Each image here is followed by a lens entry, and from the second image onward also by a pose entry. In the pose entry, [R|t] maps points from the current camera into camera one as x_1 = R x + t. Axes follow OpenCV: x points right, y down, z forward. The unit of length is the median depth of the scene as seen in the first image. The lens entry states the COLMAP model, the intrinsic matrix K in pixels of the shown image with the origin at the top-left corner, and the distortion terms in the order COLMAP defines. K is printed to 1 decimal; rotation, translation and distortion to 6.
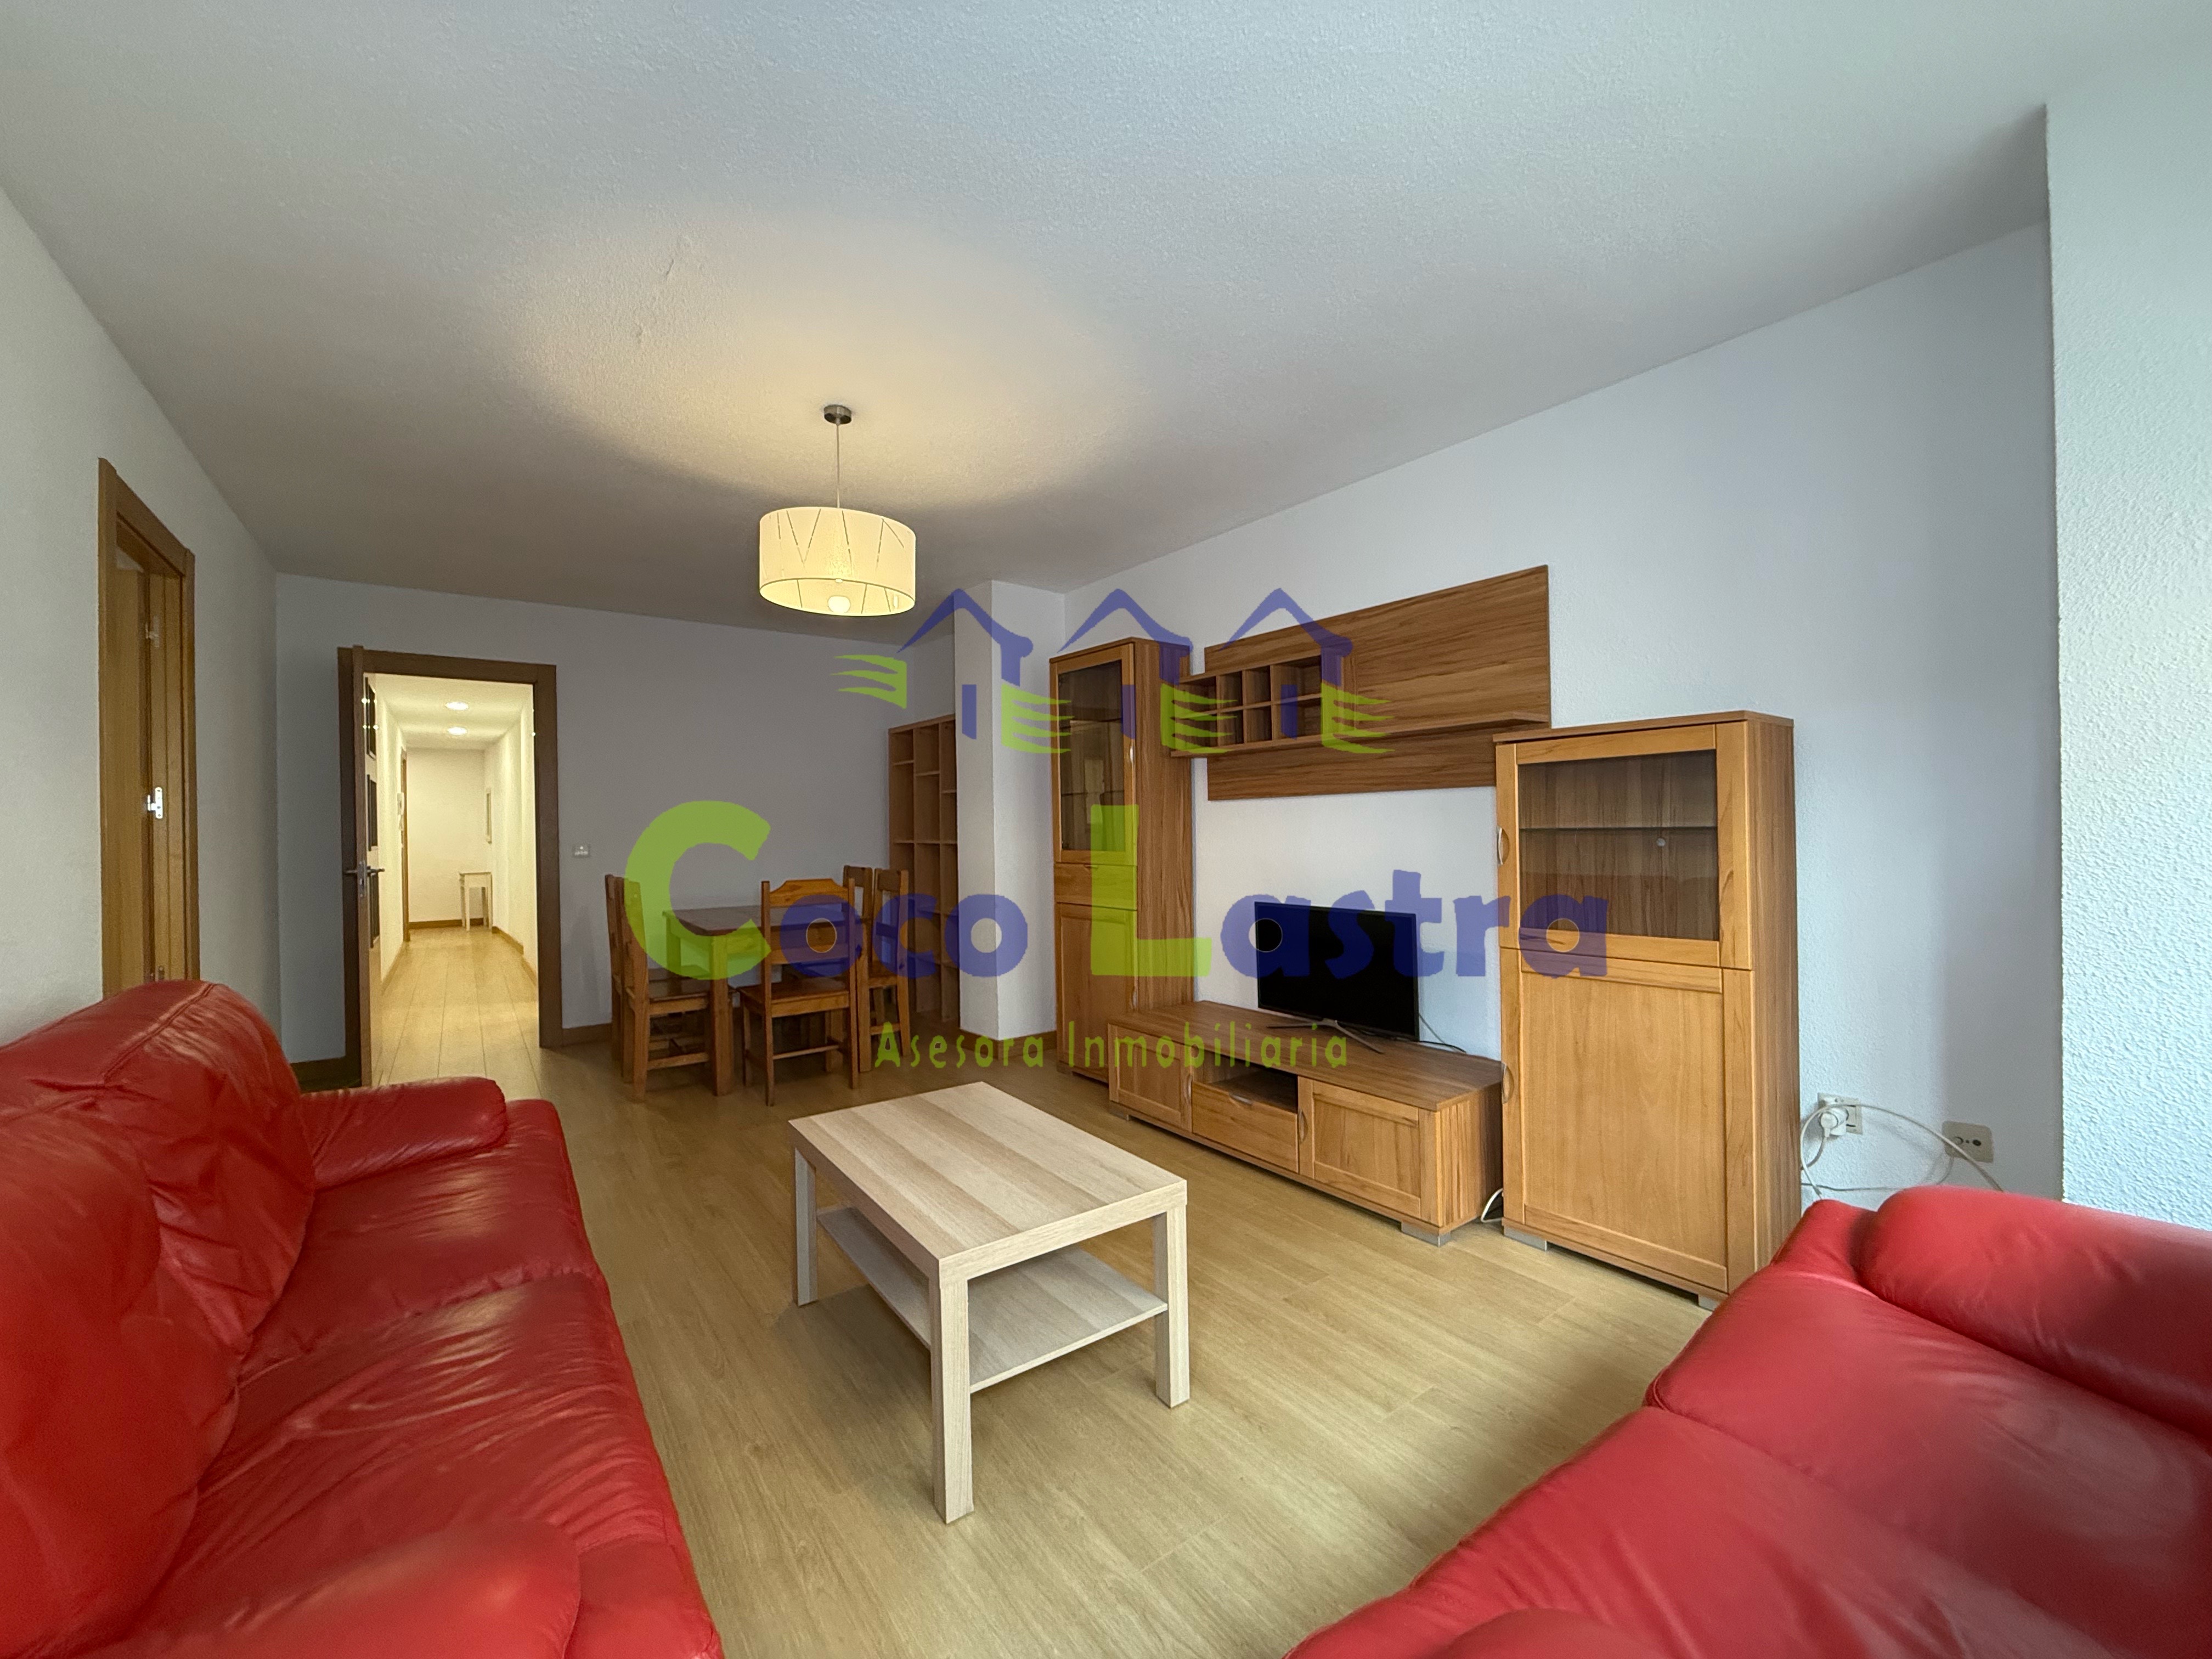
lens RADIAL K [[878.7, 0, 1096.4], [0, 878.7, 832.1], [0, 0, 1]] dist [-0.000498, -0.000140]
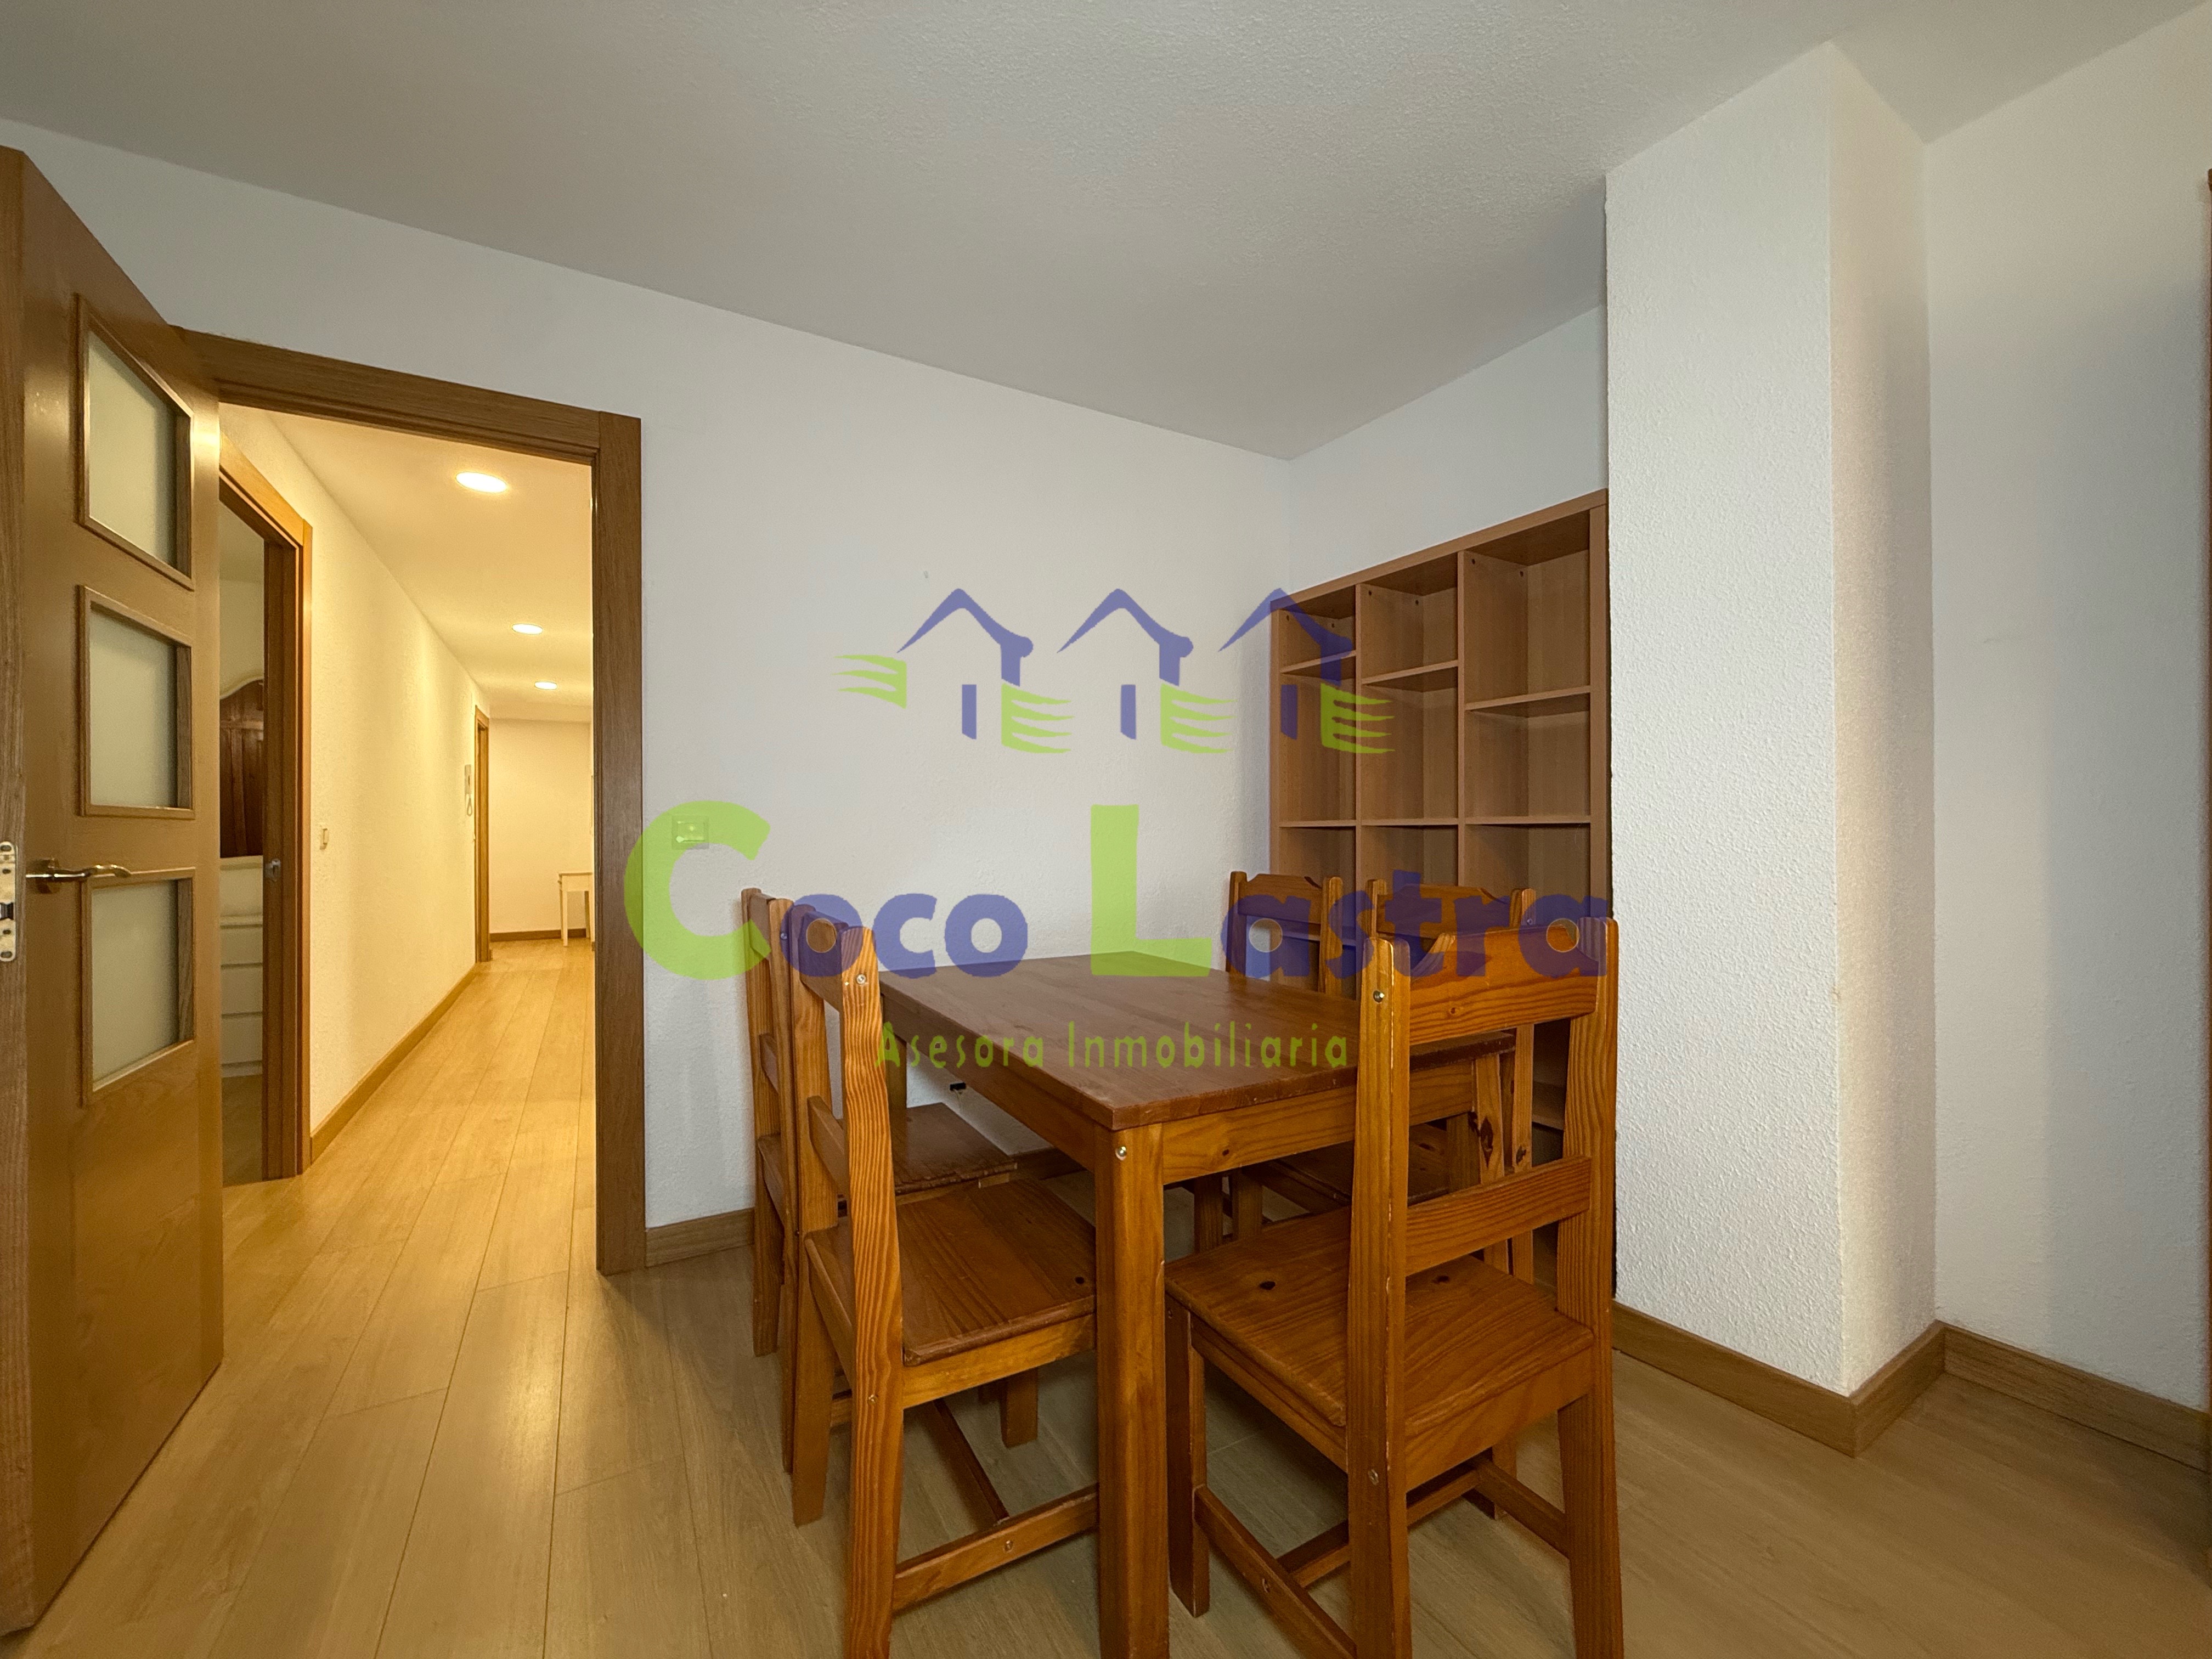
lens RADIAL K [[878.7, 0, 1096.4], [0, 878.7, 832.1], [0, 0, 1]] dist [-0.000498, -0.000140]
pose [[0.994189, 0.011262, -0.107054, -0.065402], [-0.012114, 0.999900, -0.007312, 0.003675], [0.106961, 0.008566, 0.994226, 0.113494]]
